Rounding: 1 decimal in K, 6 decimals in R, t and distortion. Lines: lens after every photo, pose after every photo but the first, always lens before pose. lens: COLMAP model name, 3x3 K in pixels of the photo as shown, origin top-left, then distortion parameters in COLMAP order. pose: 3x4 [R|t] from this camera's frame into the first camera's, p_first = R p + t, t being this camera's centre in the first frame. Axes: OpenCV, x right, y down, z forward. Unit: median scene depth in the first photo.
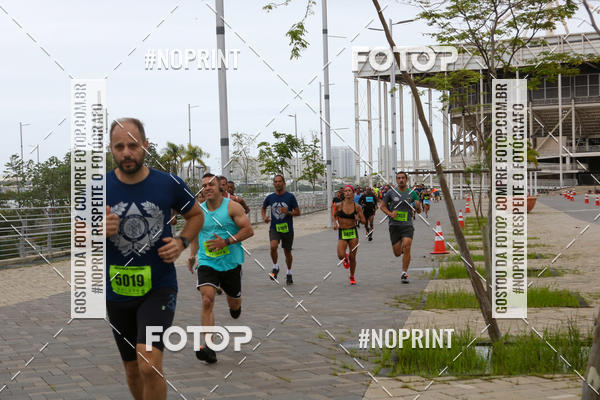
lens RADIAL K [[1323.2, 0, 301.4], [0, 1323.2, 201.4], [0, 0, 1]] dist [0.007959, 0.149966]
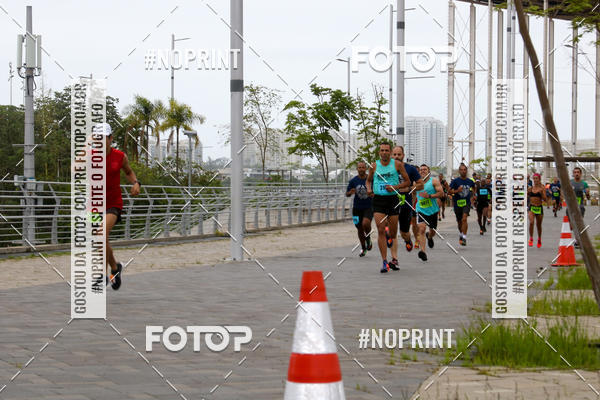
lens RADIAL K [[2408.7, 0, 298.9], [0, 2408.7, 200.3], [0, 0, 1]] dist [0.102156, 1.215495]
pose [[0.999188, 0.032978, -0.023129, 0.000392], [-0.033305, 0.999349, -0.013878, 0.015811], [0.022656, 0.014637, 0.999636, -0.100050]]
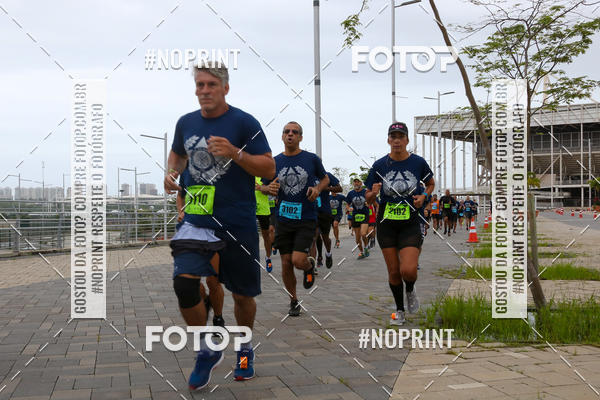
lens RADIAL K [[766.5, 0, 295.8], [0, 766.5, 211.1], [0, 0, 1]] dist [0.005701, -0.010464]
pose [[0.993294, 0.017820, -0.114234, 0.007606], [-0.019555, 0.999710, -0.014083, 0.012631], [0.113950, 0.016222, 0.993354, 0.113178]]
